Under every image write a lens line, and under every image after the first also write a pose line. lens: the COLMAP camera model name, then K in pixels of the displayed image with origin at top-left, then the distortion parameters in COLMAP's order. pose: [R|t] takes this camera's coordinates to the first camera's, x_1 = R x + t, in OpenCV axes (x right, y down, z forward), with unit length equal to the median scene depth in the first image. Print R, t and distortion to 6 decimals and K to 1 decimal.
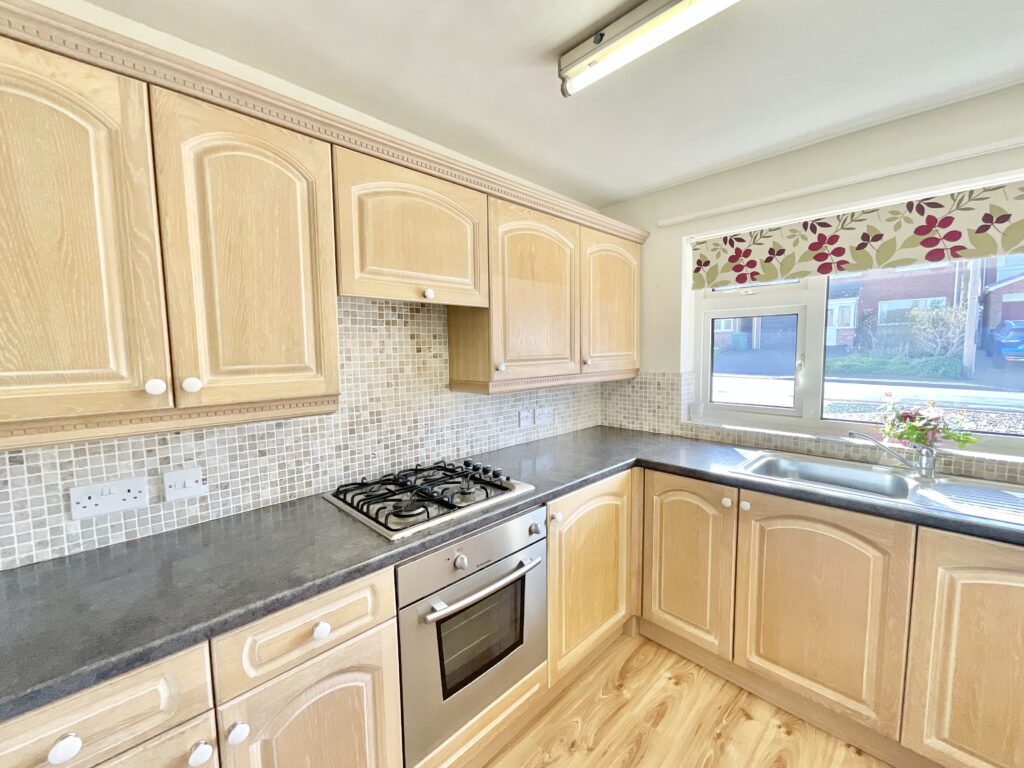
lens RADIAL K [[417.3, 0, 517.6], [0, 417.3, 385.2], [0, 0, 1]] dist [-0.003370, 0.000173]
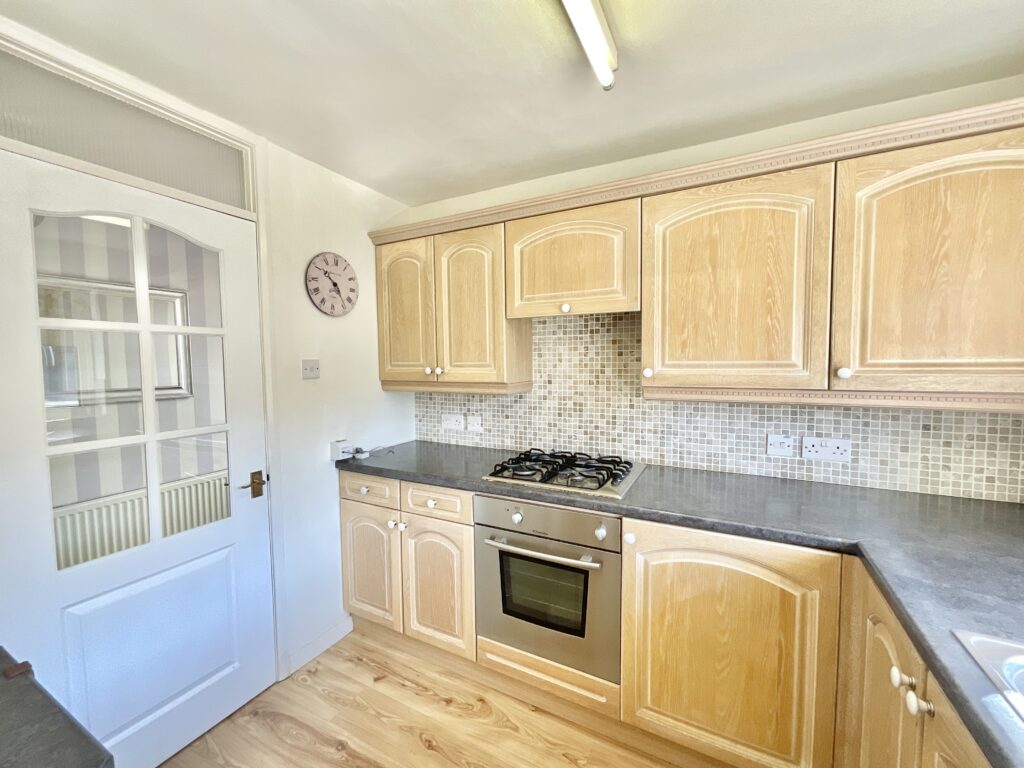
lens RADIAL K [[417.3, 0, 510.5], [0, 417.3, 384.4], [0, 0, 1]] dist [-0.003370, 0.000173]
pose [[0.298357, 0.070184, -0.951871, 0.797560], [-0.078358, 0.995727, 0.048857, -0.037911], [0.951233, 0.060010, 0.302581, 0.424650]]
